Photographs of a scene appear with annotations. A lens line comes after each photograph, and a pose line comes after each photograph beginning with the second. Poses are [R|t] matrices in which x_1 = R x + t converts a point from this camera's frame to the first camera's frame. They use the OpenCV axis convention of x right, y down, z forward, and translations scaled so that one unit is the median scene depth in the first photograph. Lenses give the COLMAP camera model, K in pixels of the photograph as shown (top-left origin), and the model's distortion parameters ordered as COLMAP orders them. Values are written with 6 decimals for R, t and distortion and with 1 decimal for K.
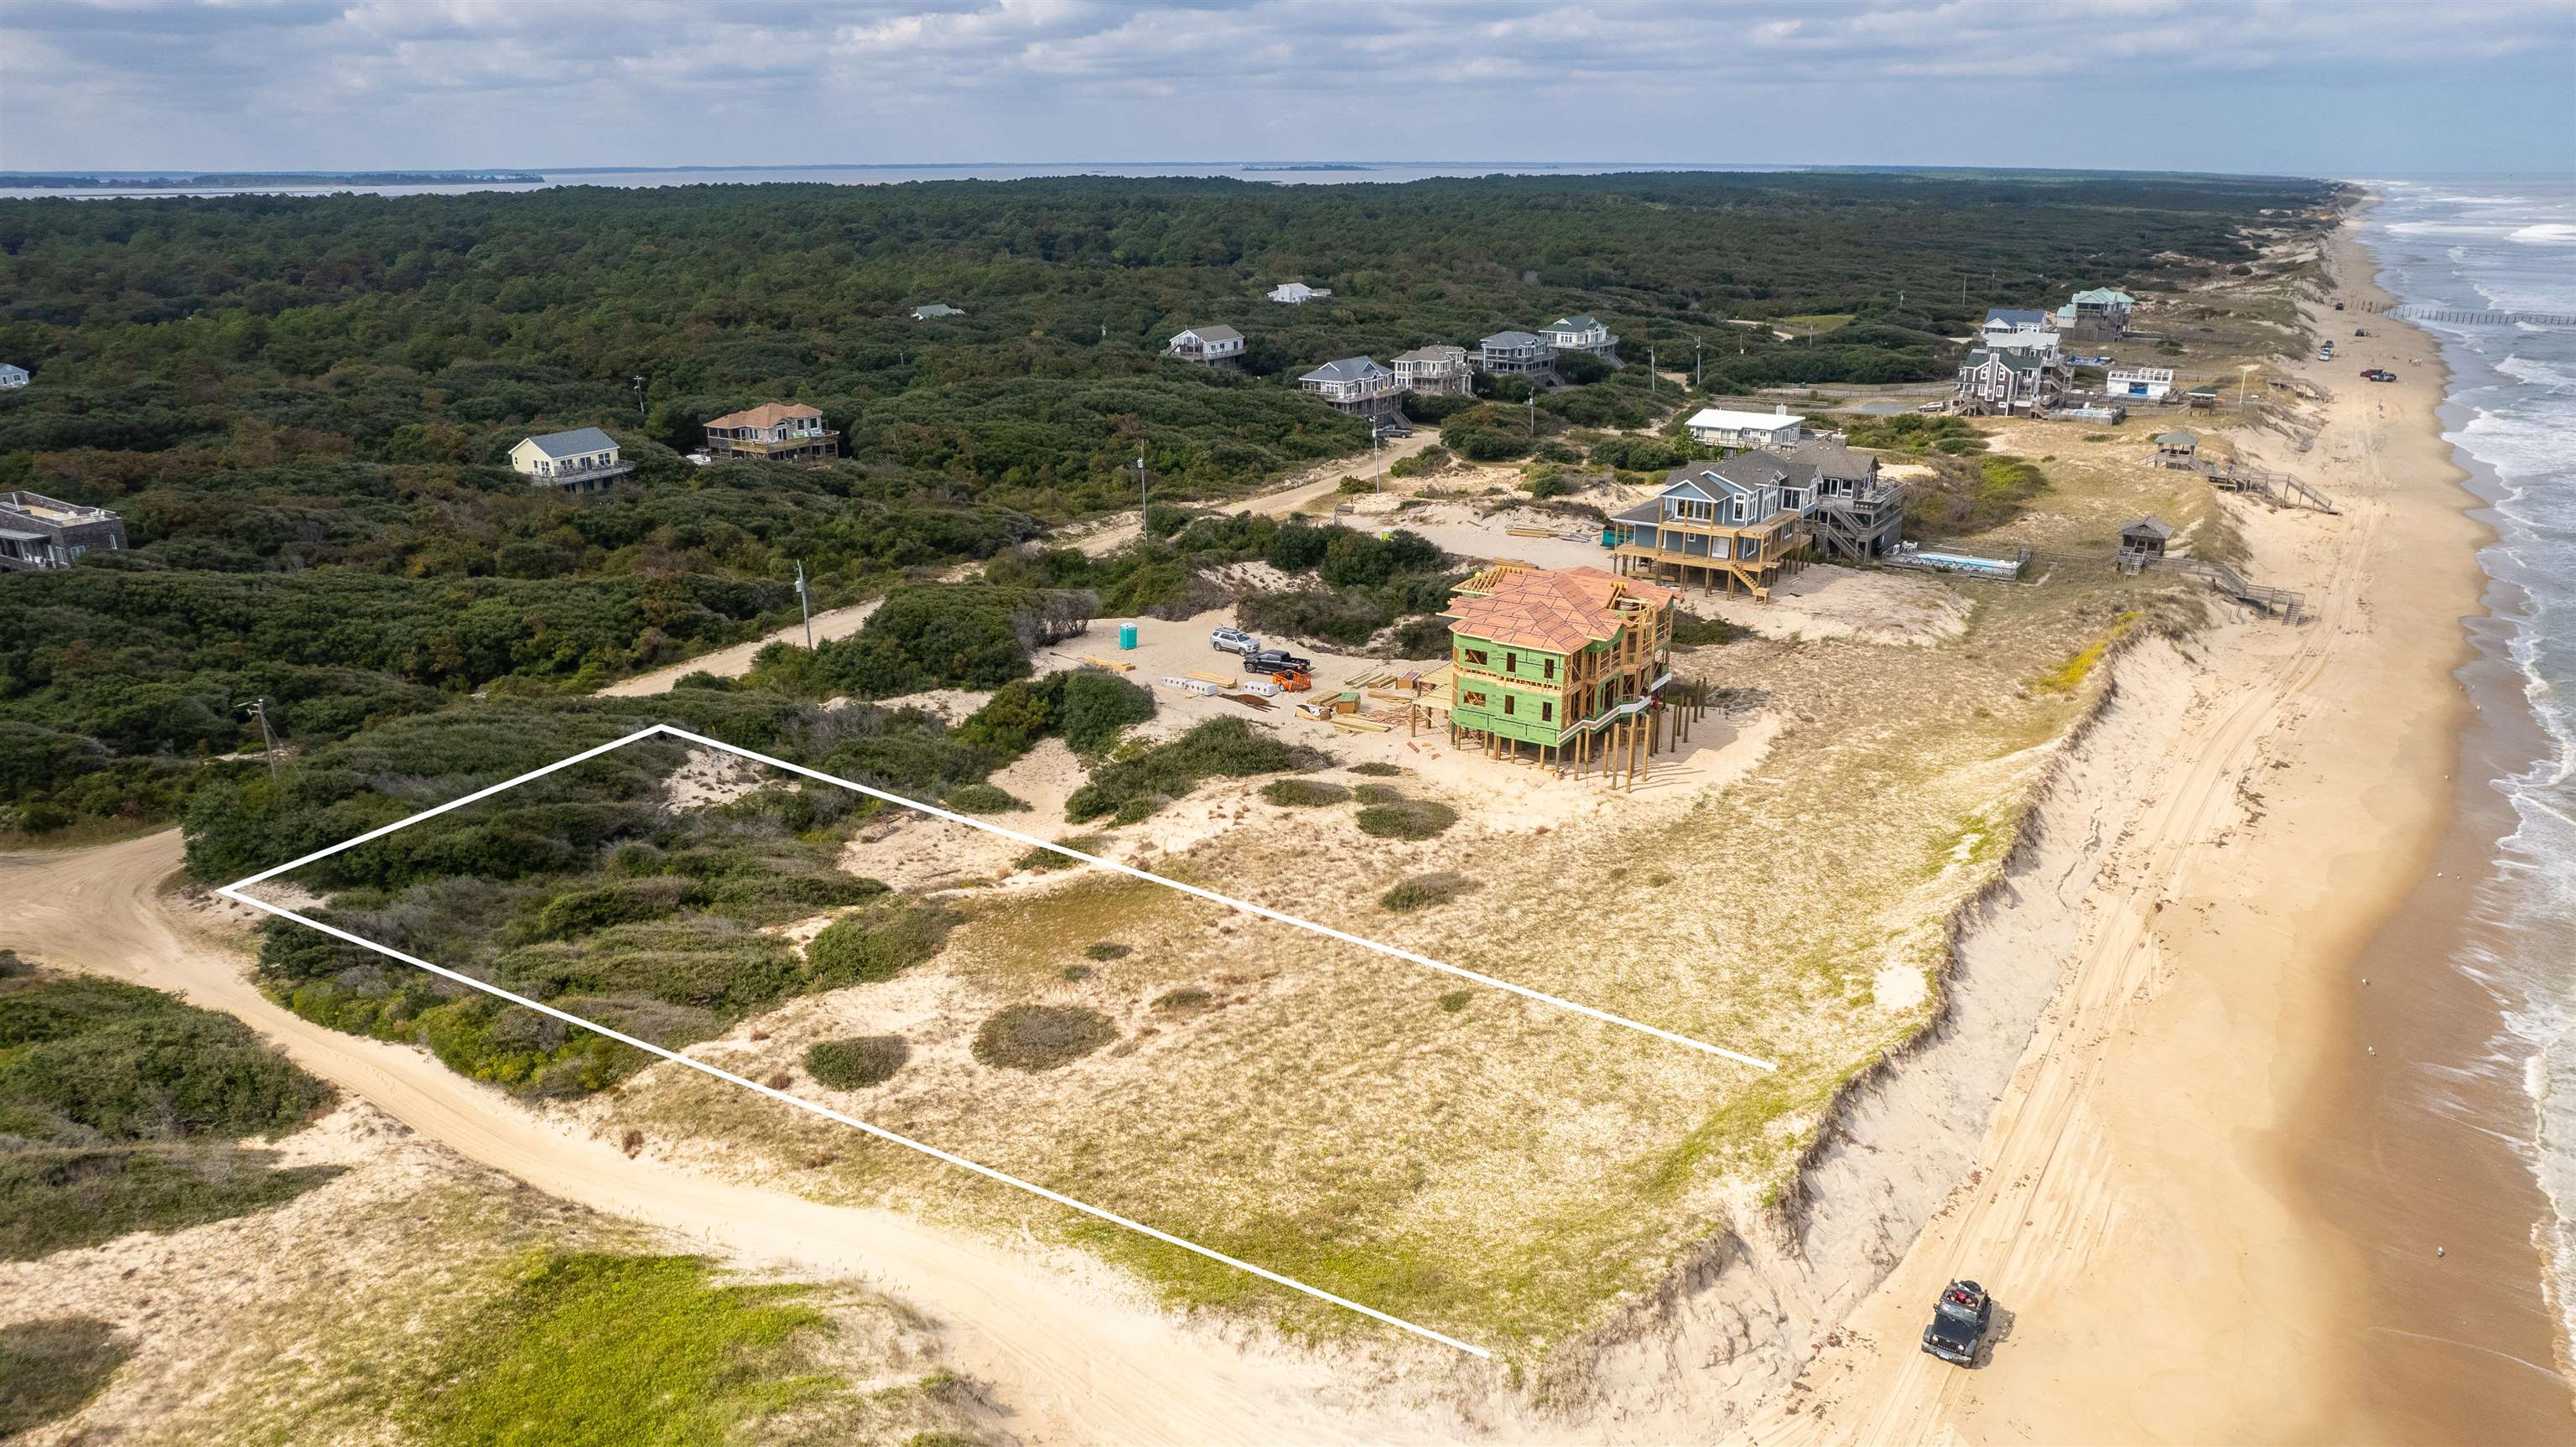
lens RADIAL K [[1698.6, 0, 1282.6], [0, 1698.6, 756.5], [0, 0, 1]] dist [-0.078756, 0.075262]
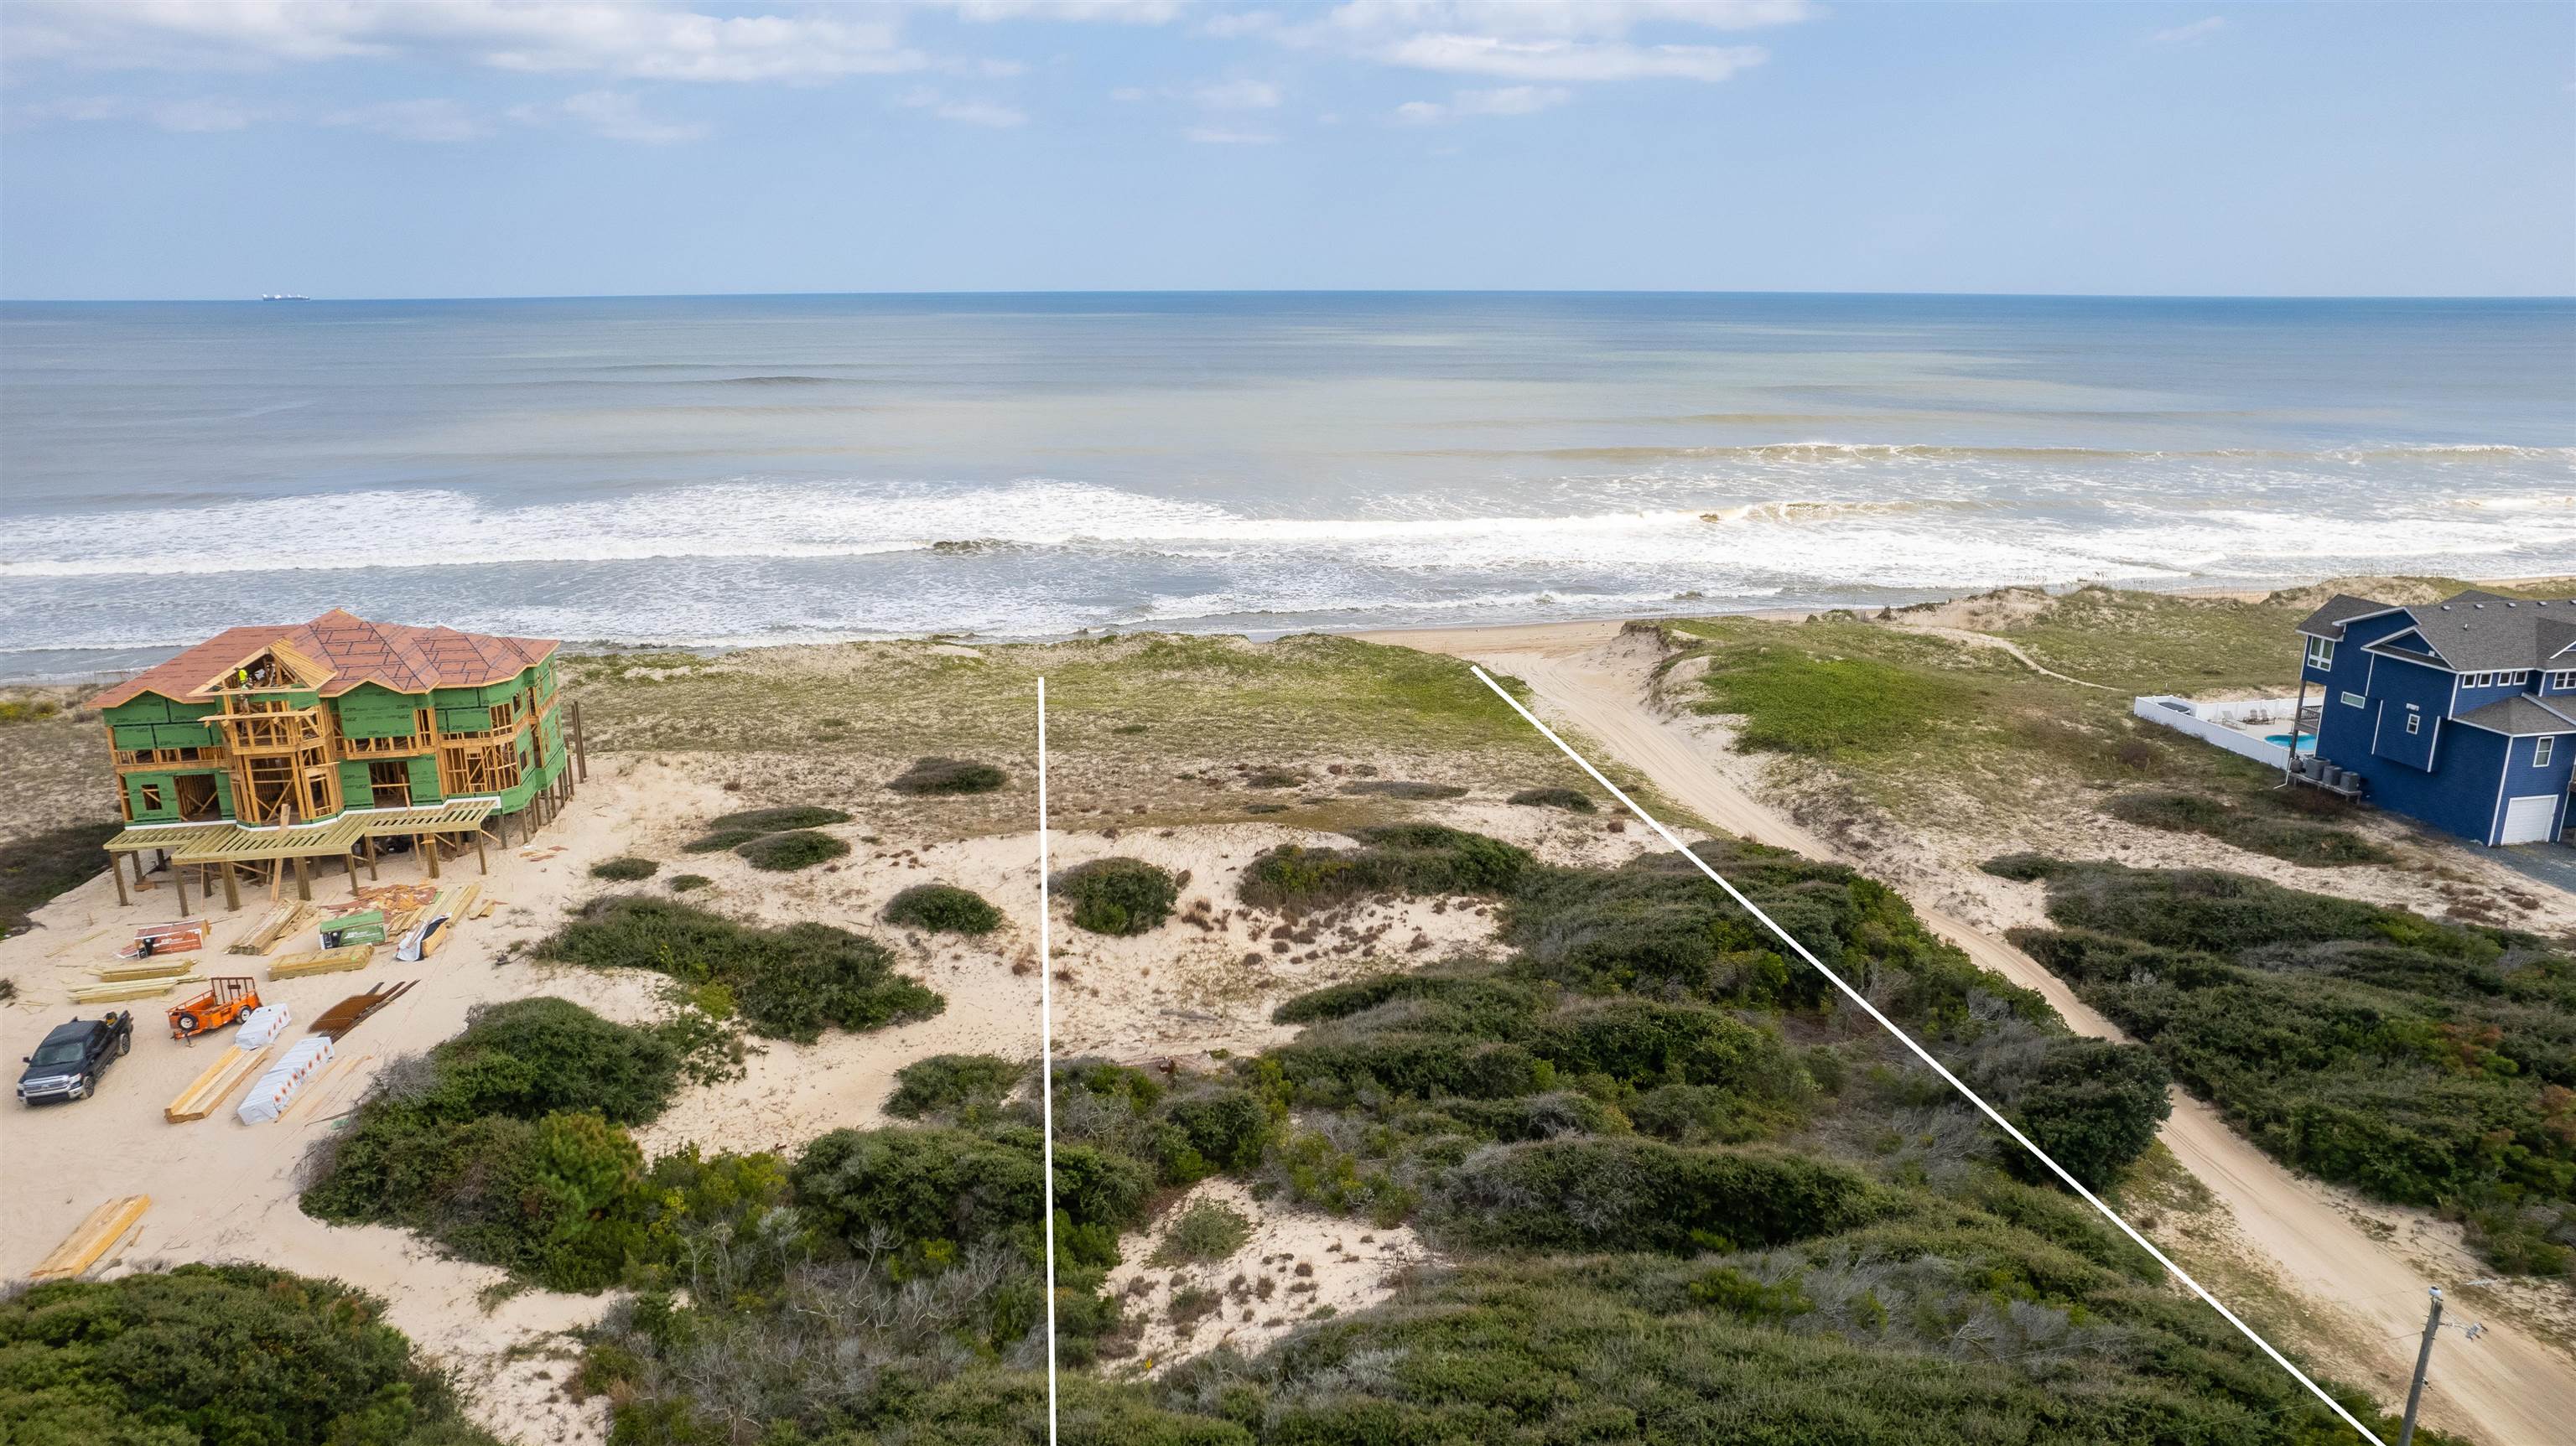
lens RADIAL K [[1664.3, 0, 1282.6], [0, 1664.3, 739.7], [0, 0, 1]] dist [-0.074225, 0.064959]
pose [[-0.707304, -0.185628, 0.682102, -0.710433], [0.237919, 0.846106, 0.476969, -0.357244], [-0.665670, 0.499647, -0.554290, 1.384941]]
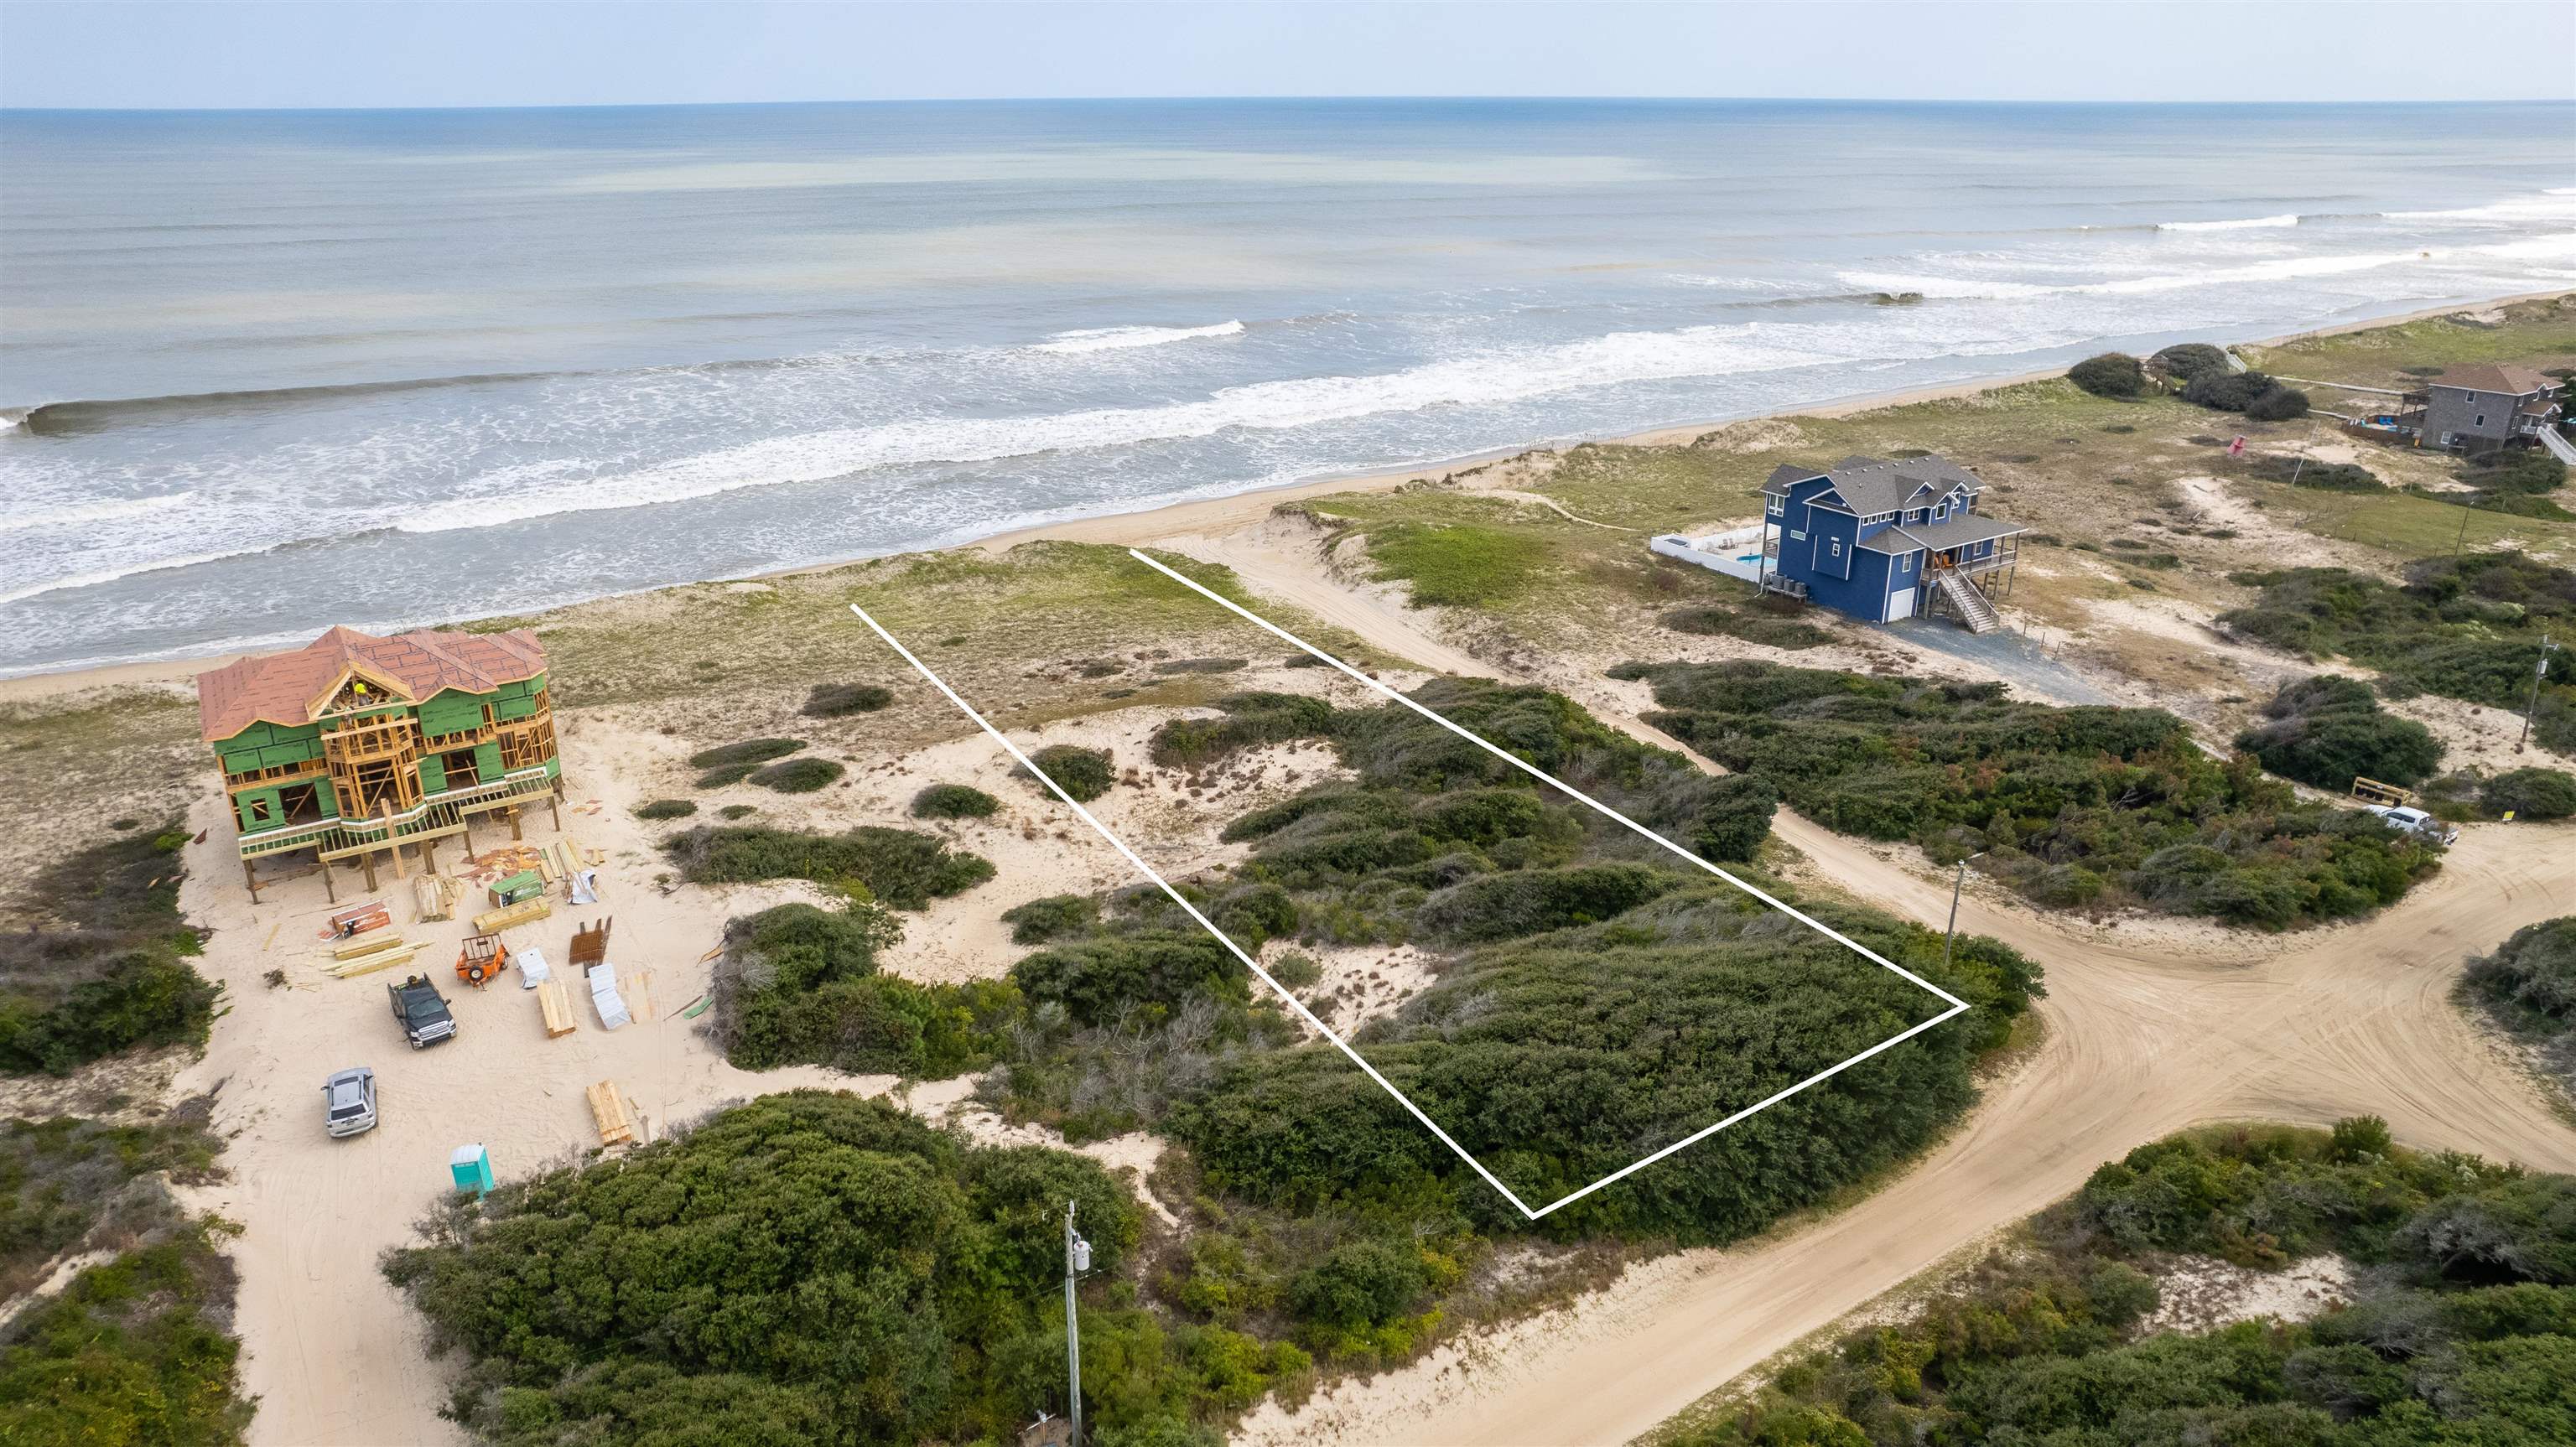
lens RADIAL K [[1651.1, 0, 1283.0], [0, 1651.1, 745.2], [0, 0, 1]] dist [-0.074207, 0.065625]
pose [[-0.915084, -0.146351, 0.375770, -0.657900], [0.138575, 0.760957, 0.633830, -0.609405], [-0.378706, 0.632080, -0.676059, 1.695500]]
